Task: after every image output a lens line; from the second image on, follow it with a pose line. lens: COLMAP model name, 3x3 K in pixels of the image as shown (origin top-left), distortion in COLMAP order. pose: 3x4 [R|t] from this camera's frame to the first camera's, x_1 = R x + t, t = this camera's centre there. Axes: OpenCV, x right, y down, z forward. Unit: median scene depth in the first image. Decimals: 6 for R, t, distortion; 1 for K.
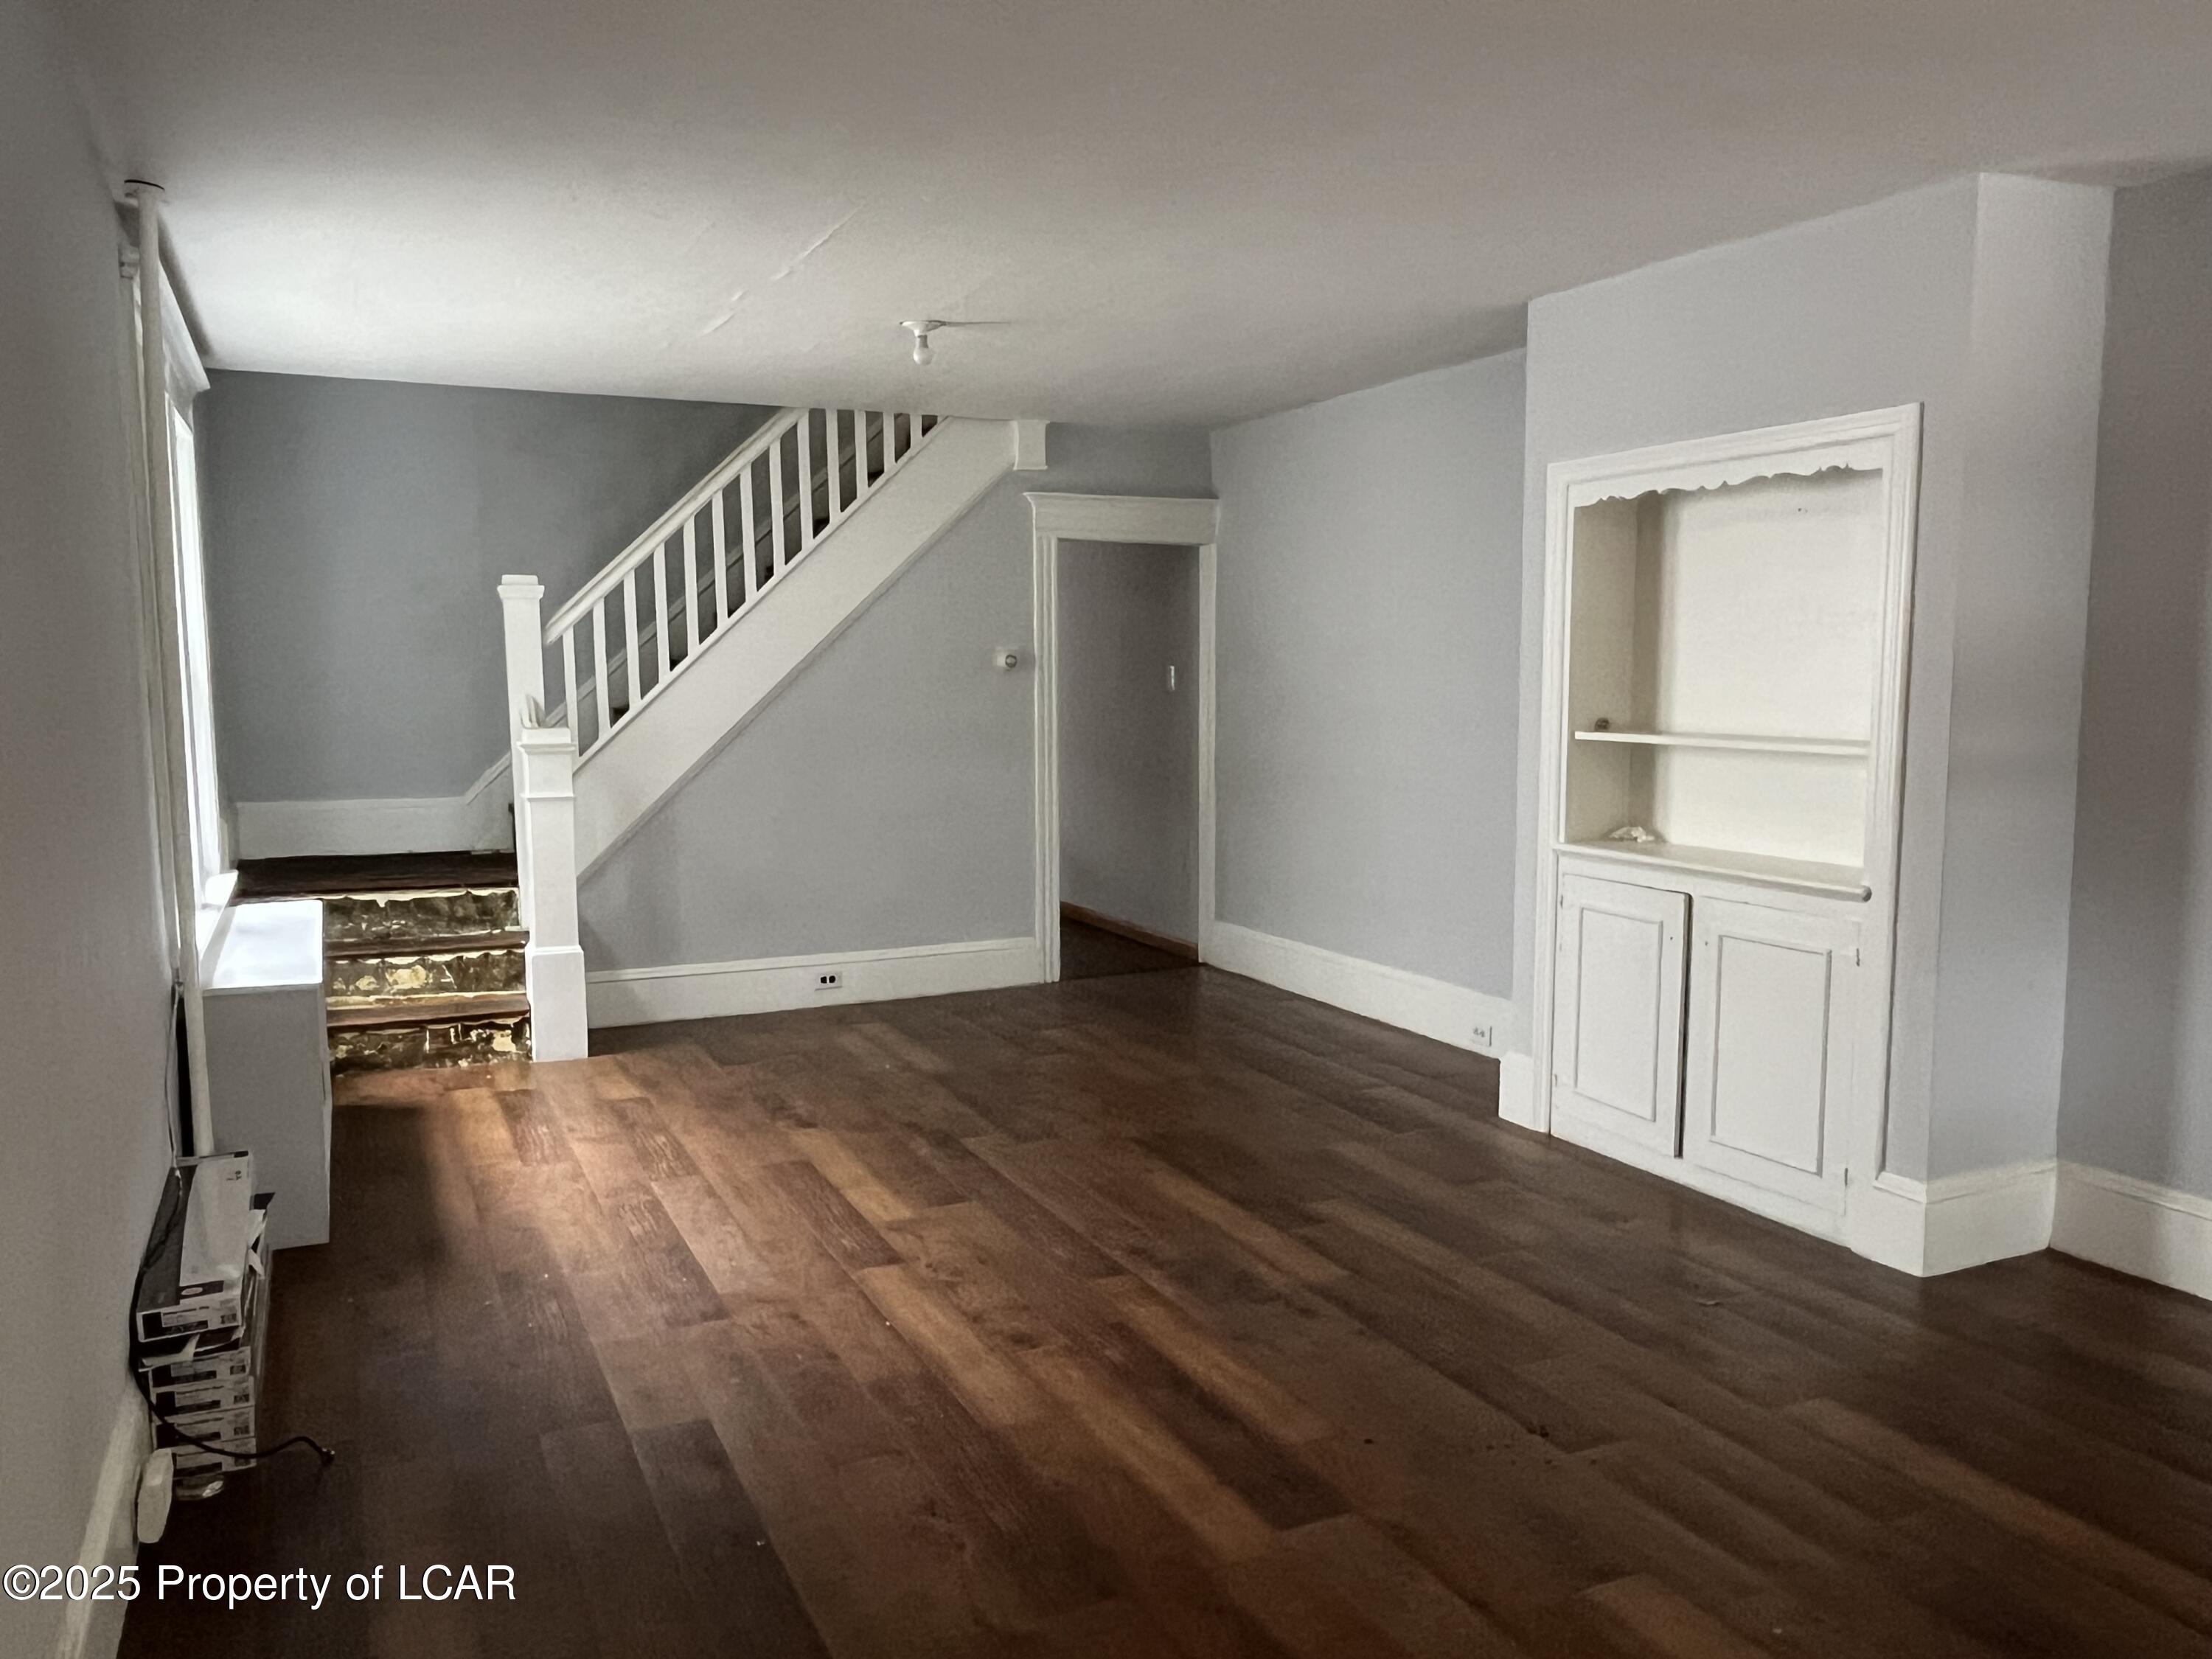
lens RADIAL K [[1645.0, 0, 1106.0], [0, 1645.0, 829.5], [0, 0, 1]] dist [0.004558, -0.003163]
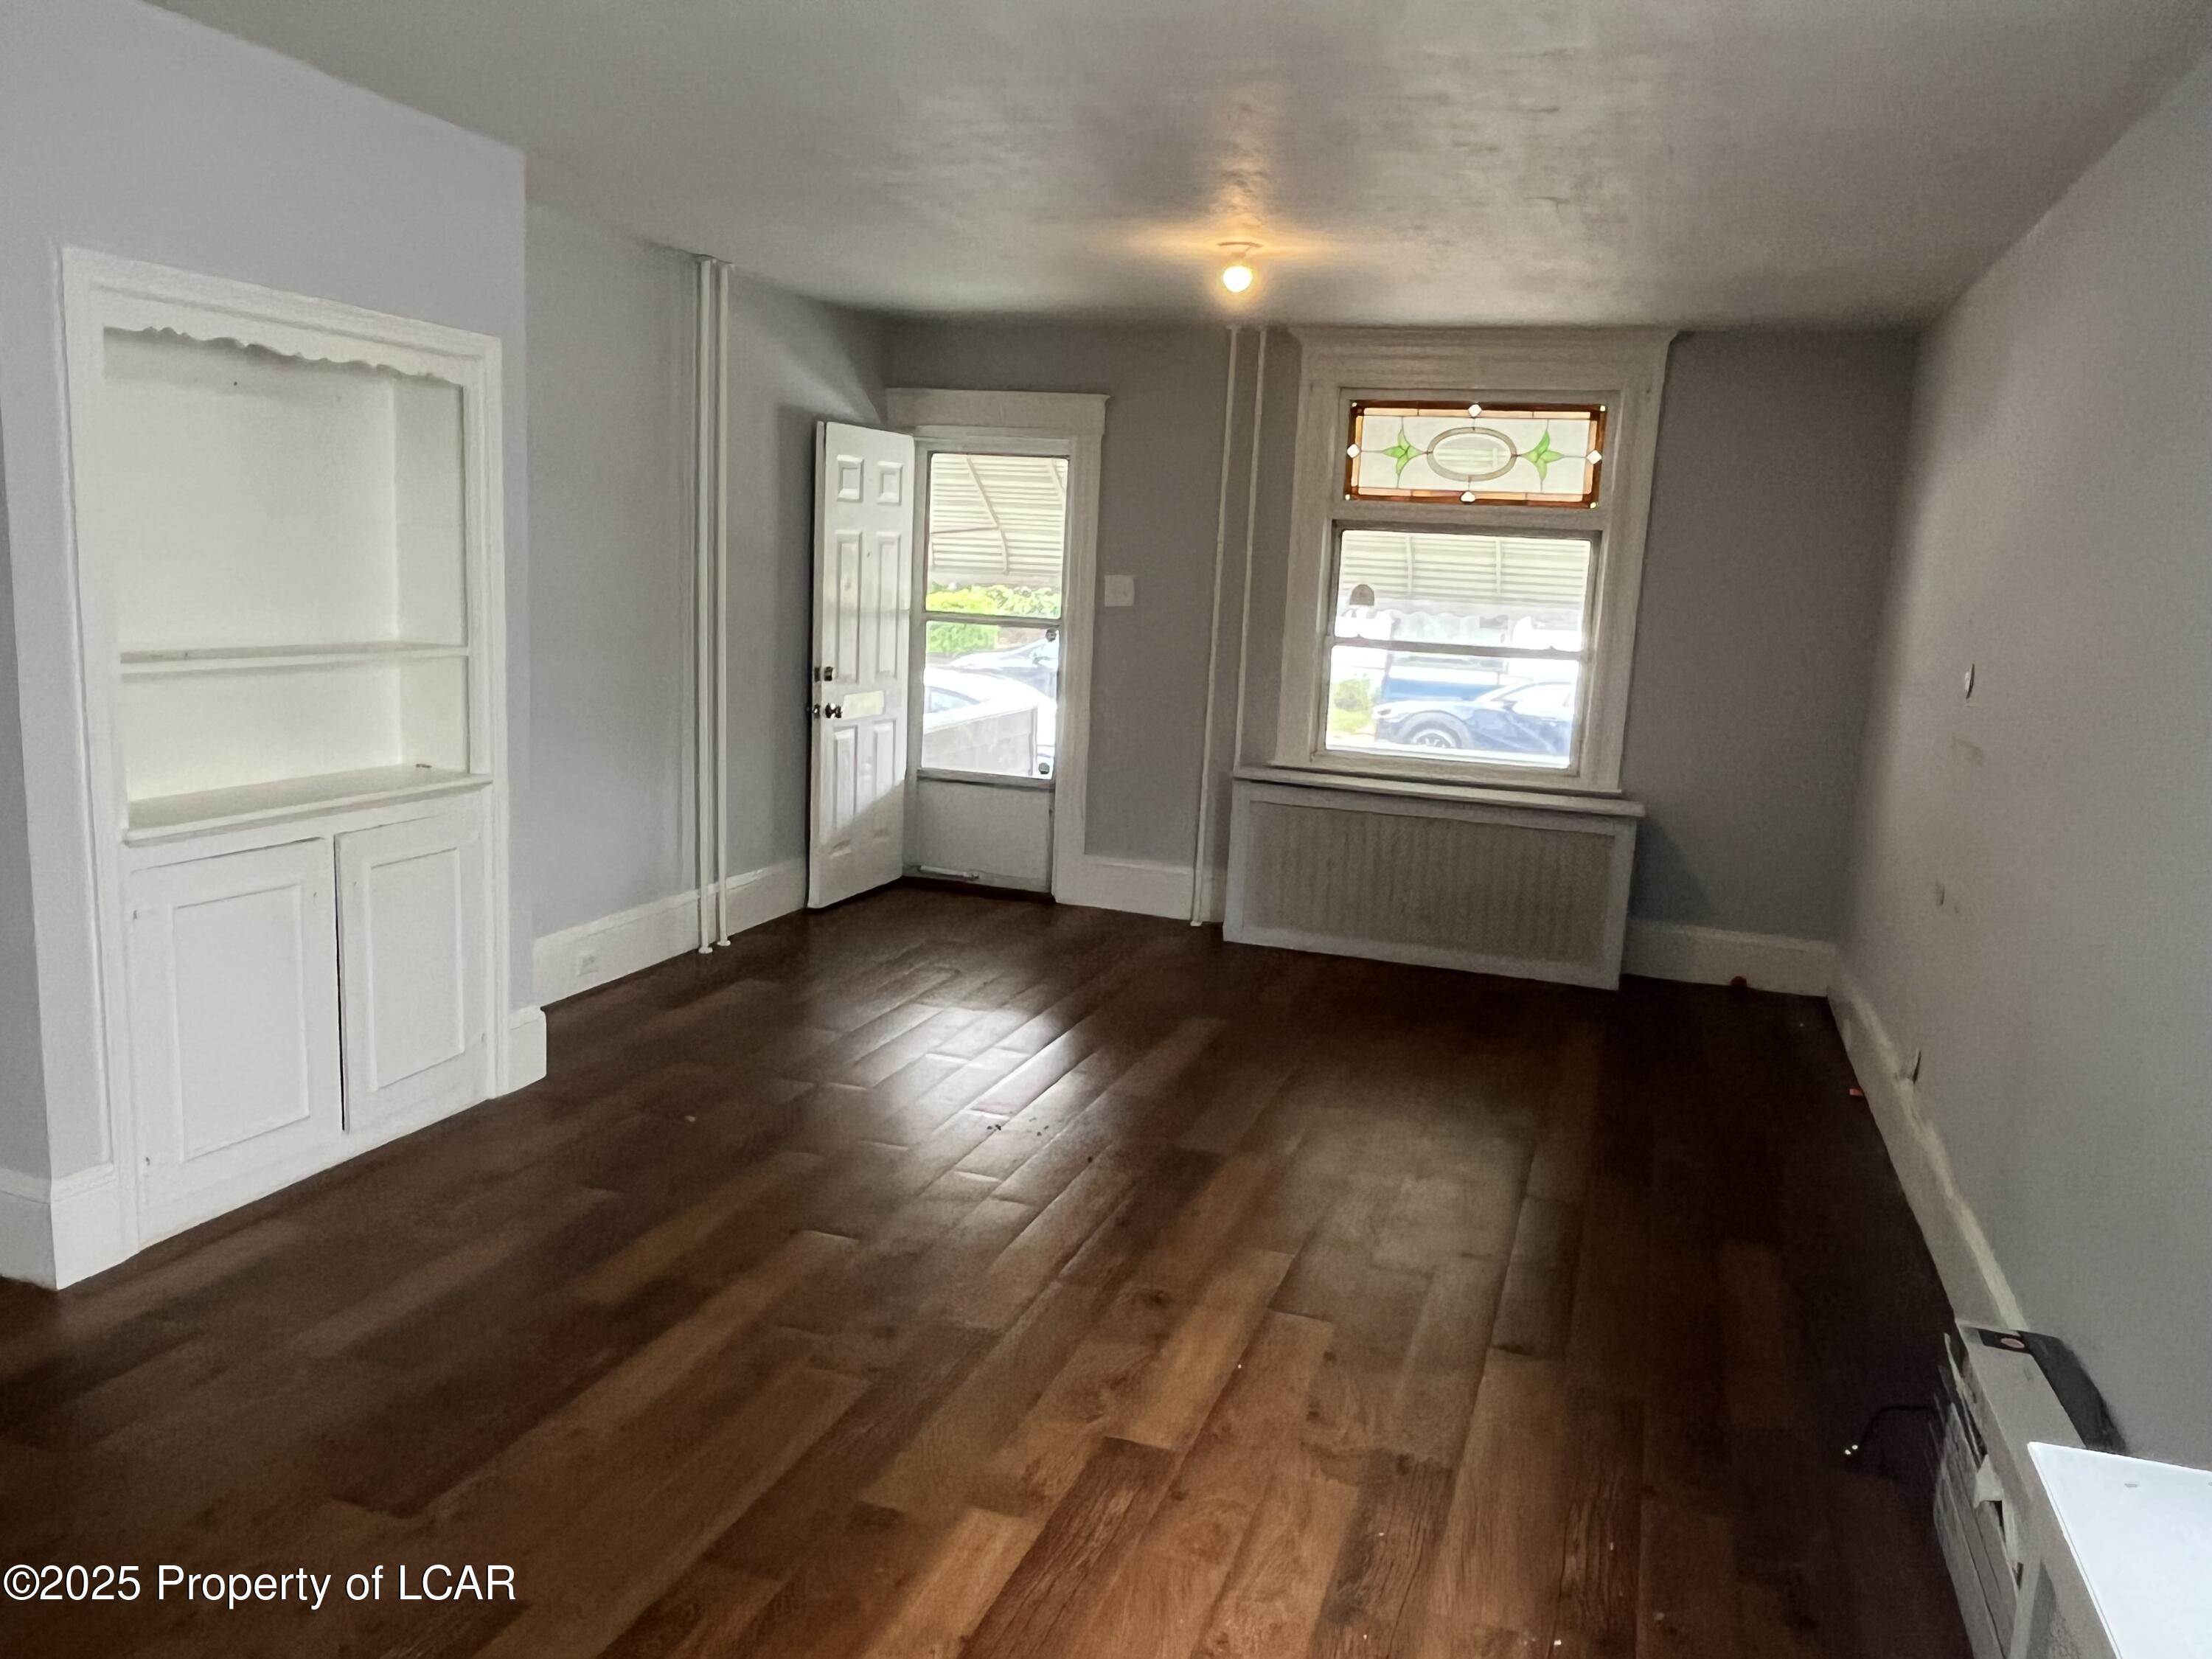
lens RADIAL K [[1637.0, 0, 1106.0], [0, 1637.0, 829.5], [0, 0, 1]] dist [-0.012934, -0.005009]
pose [[-0.717299, -0.144241, 0.681672, -0.538640], [0.024262, 0.972574, 0.231325, -0.157828], [-0.696343, 0.182468, -0.694127, 1.354406]]
